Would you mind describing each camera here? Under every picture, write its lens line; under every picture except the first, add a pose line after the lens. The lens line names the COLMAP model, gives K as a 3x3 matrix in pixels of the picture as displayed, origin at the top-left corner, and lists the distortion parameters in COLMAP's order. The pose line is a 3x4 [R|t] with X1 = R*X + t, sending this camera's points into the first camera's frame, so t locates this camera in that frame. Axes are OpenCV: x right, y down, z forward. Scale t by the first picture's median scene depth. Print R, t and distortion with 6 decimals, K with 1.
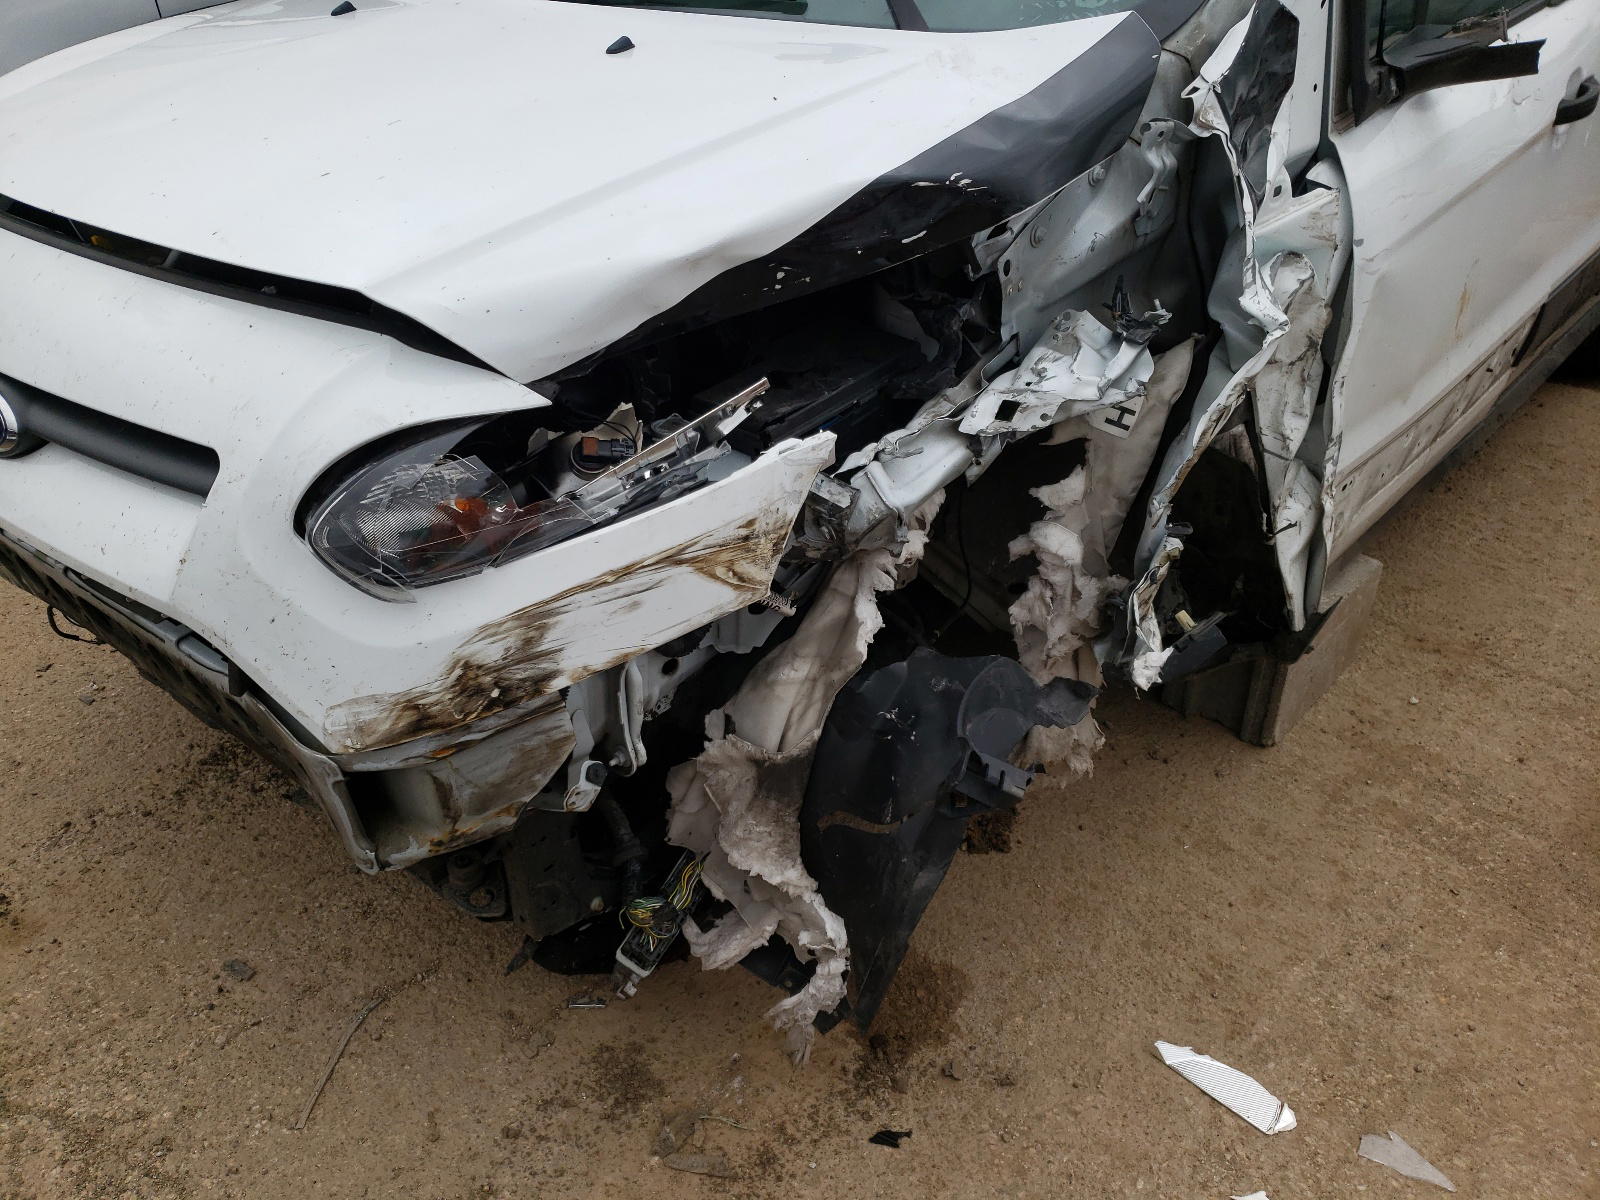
lens RADIAL K [[1176.6, 0, 764.3], [0, 1176.6, 602.0], [0, 0, 1]] dist [0.082090, -0.098139]
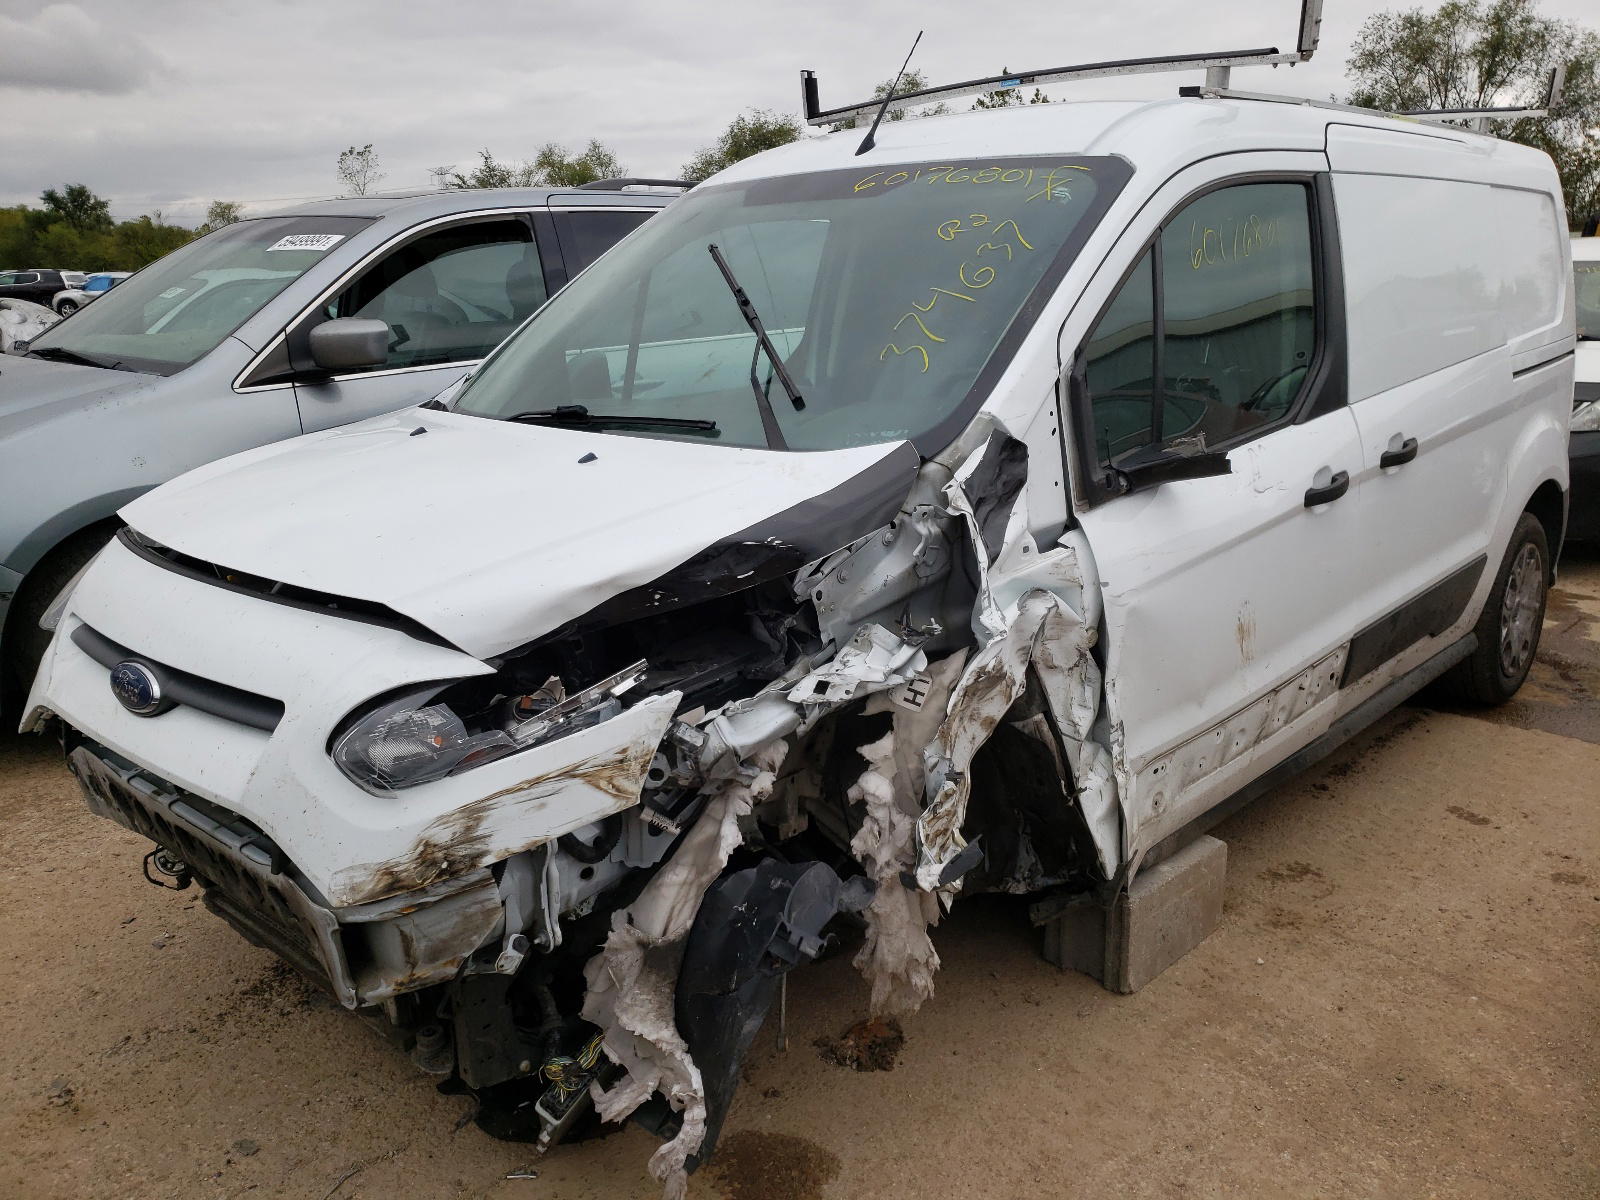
lens RADIAL K [[1217.2, 0, 800.0], [0, 1217.2, 600.0], [0, 0, 1]] dist [0.031296, 0.003193]
pose [[0.998838, 0.002558, -0.048128, 0.227452], [-0.016581, 0.955872, -0.293314, 0.159013], [0.045254, 0.293771, 0.954804, -0.423116]]
